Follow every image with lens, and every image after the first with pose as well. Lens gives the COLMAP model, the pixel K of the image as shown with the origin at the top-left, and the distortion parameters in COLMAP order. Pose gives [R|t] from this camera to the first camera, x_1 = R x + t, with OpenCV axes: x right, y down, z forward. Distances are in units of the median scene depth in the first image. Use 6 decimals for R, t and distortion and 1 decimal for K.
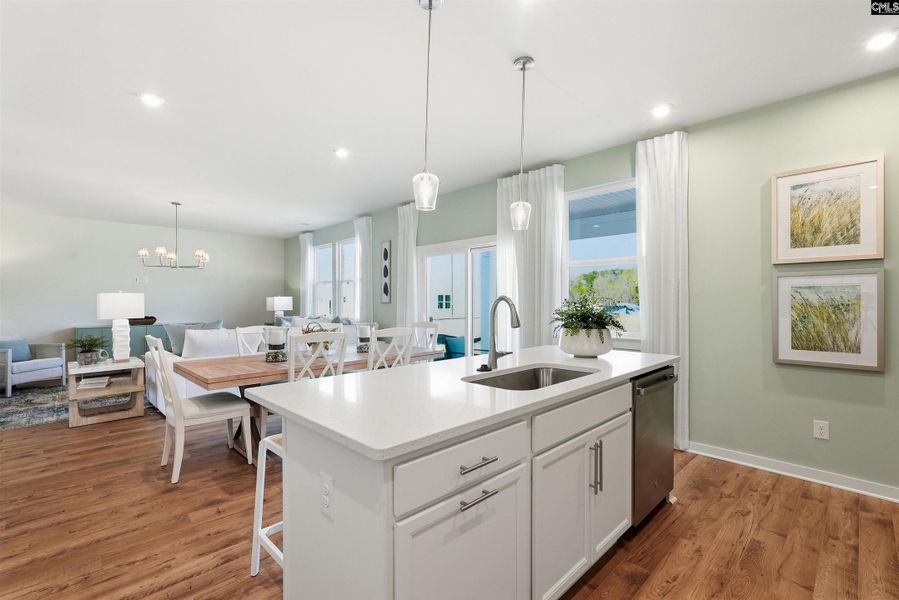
lens RADIAL K [[404.4, 0, 445.1], [0, 404.4, 302.8], [0, 0, 1]] dist [-0.014641, 0.008285]
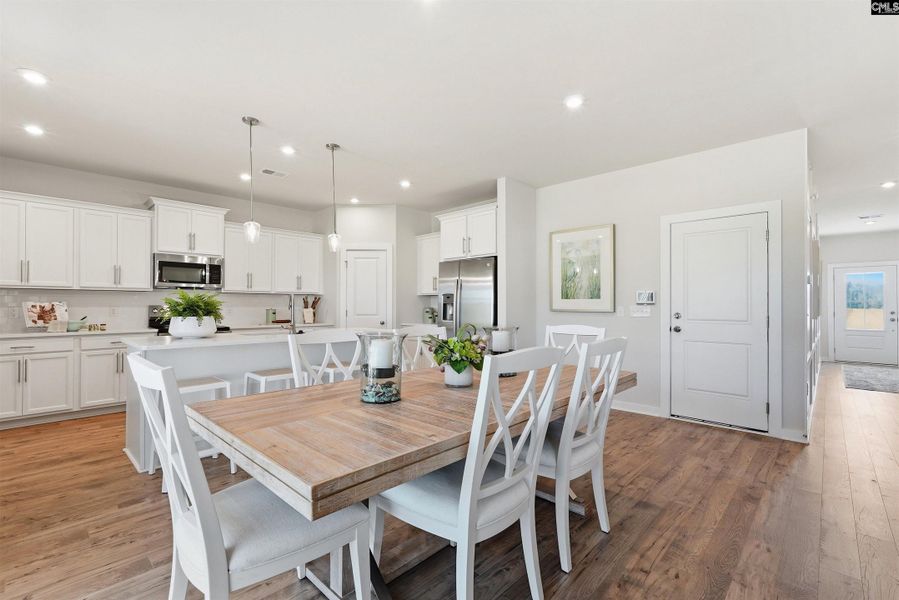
lens RADIAL K [[404.4, 0, 449.7], [0, 404.4, 300.2], [0, 0, 1]] dist [-0.014641, 0.008285]
pose [[-0.999074, 0.002627, -0.042934, -0.270628], [0.003045, 0.999949, -0.009676, 0.019056], [0.042907, -0.009798, -0.999031, 1.540632]]
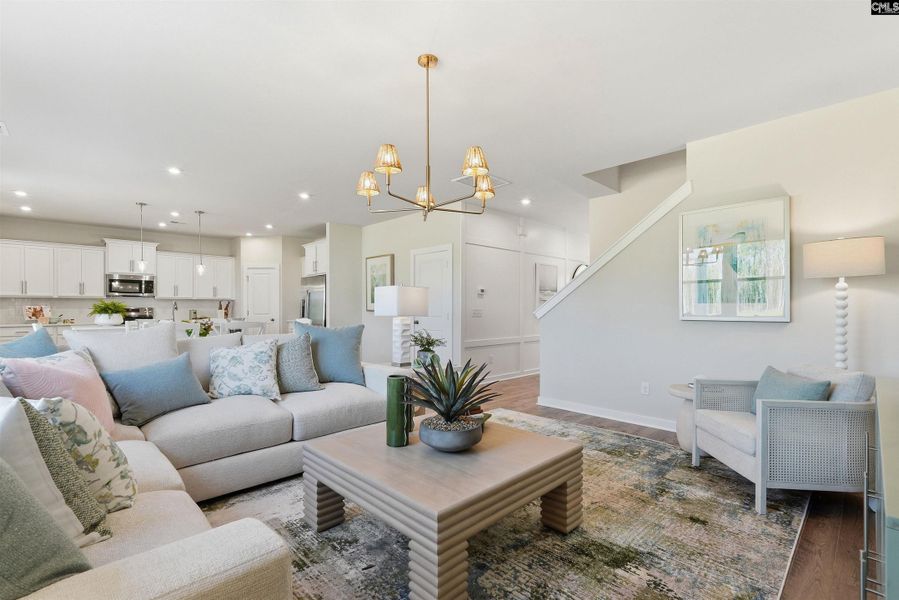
lens RADIAL K [[404.4, 0, 447.2], [0, 404.4, 307.1], [0, 0, 1]] dist [-0.014641, 0.008285]
pose [[-0.999926, 0.004219, 0.011454, -1.091767], [0.004240, 0.999989, 0.001878, 0.021460], [-0.011446, 0.001927, -0.999933, 2.194271]]
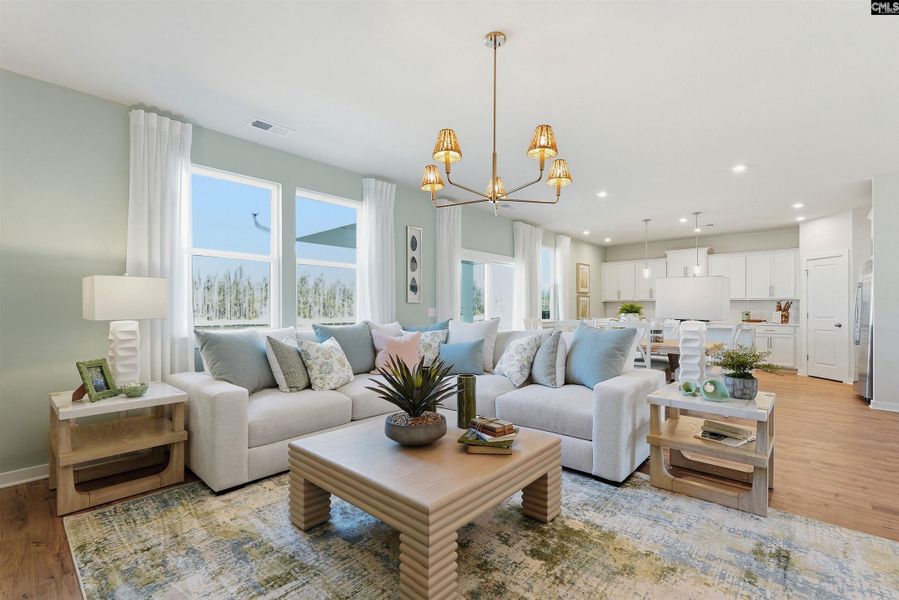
lens RADIAL K [[404.4, 0, 454.7], [0, 404.4, 306.6], [0, 0, 1]] dist [-0.014641, 0.008285]
pose [[-0.075558, 0.009918, 0.997092, -1.639681], [0.001796, 0.999950, -0.009811, 0.028916], [-0.997140, 0.001050, -0.075573, 1.657362]]
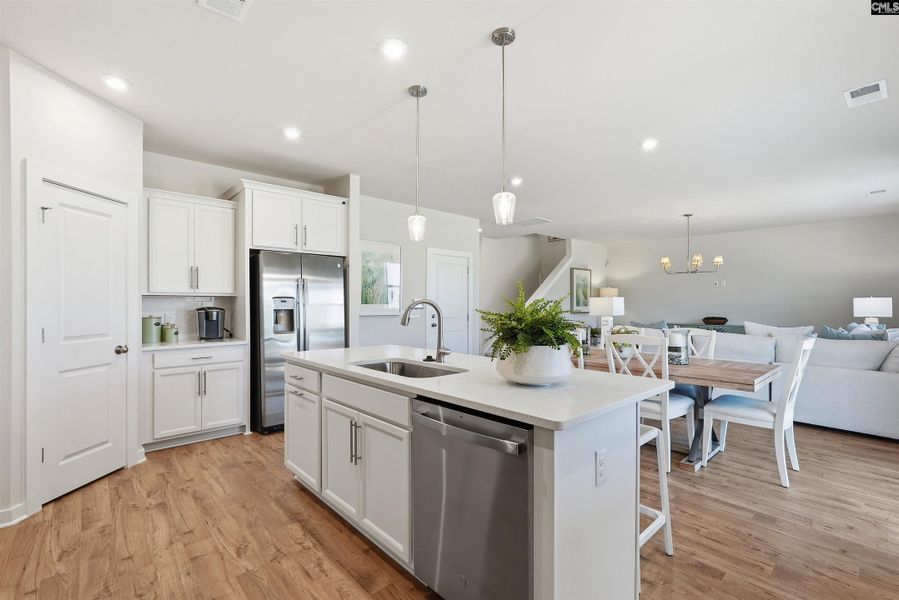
lens RADIAL K [[404.4, 0, 449.8], [0, 404.4, 303.2], [0, 0, 1]] dist [-0.014641, 0.008285]
pose [[-0.021238, 0.002041, -0.999772, 0.700913], [-0.006722, 0.999975, 0.002184, -0.004691], [0.999752, 0.006767, -0.021224, 0.582290]]
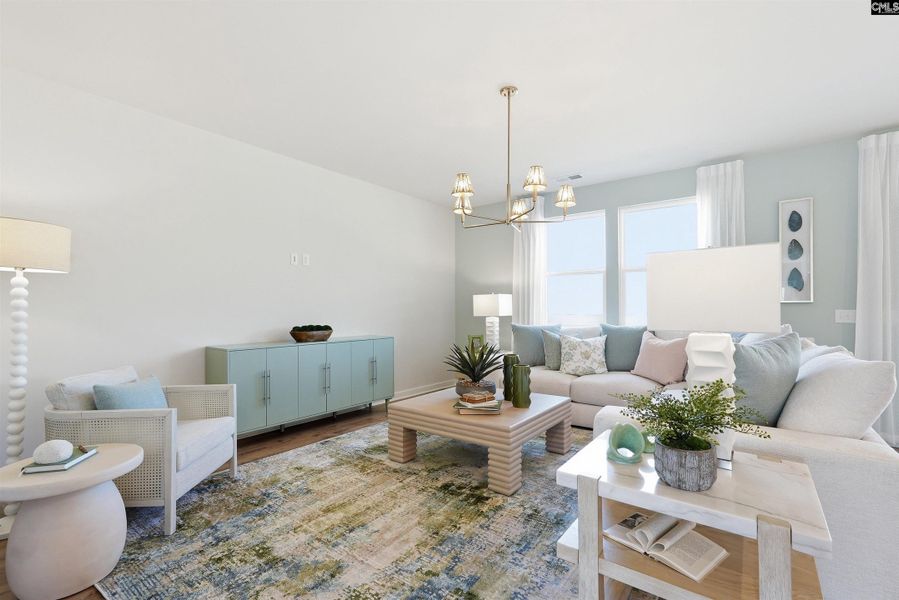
lens RADIAL K [[404.4, 0, 443.8], [0, 404.4, 307.1], [0, 0, 1]] dist [-0.014641, 0.008285]
pose [[0.989340, 0.007306, 0.145443, -1.263052], [-0.005319, 0.999887, -0.014049, 0.030897], [-0.145529, 0.013125, 0.989267, 0.828930]]
